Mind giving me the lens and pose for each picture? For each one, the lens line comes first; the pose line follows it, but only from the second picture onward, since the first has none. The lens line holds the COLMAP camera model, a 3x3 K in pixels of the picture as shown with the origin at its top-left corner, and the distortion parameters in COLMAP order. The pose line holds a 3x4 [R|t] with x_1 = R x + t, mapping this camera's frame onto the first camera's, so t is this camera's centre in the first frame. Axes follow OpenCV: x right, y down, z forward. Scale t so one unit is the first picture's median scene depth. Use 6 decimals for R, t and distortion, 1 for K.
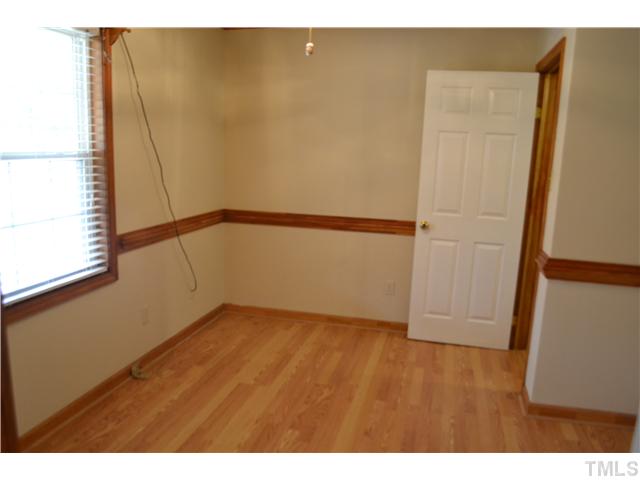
lens RADIAL K [[510.5, 0, 318.0], [0, 510.5, 239.1], [0, 0, 1]] dist [-0.084146, 0.012997]
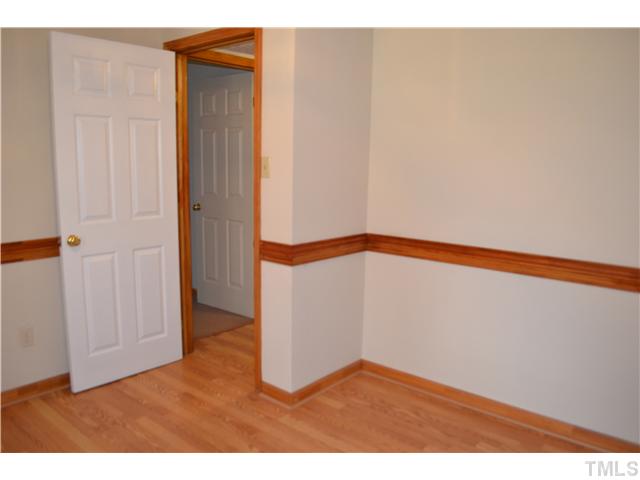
lens RADIAL K [[510.5, 0, 319.0], [0, 510.5, 242.0], [0, 0, 1]] dist [-0.084146, 0.012997]
pose [[0.452378, -0.173124, 0.874861, -0.276258], [0.157465, 0.981070, 0.112719, -0.051282], [-0.877815, 0.086769, 0.471076, 0.338024]]
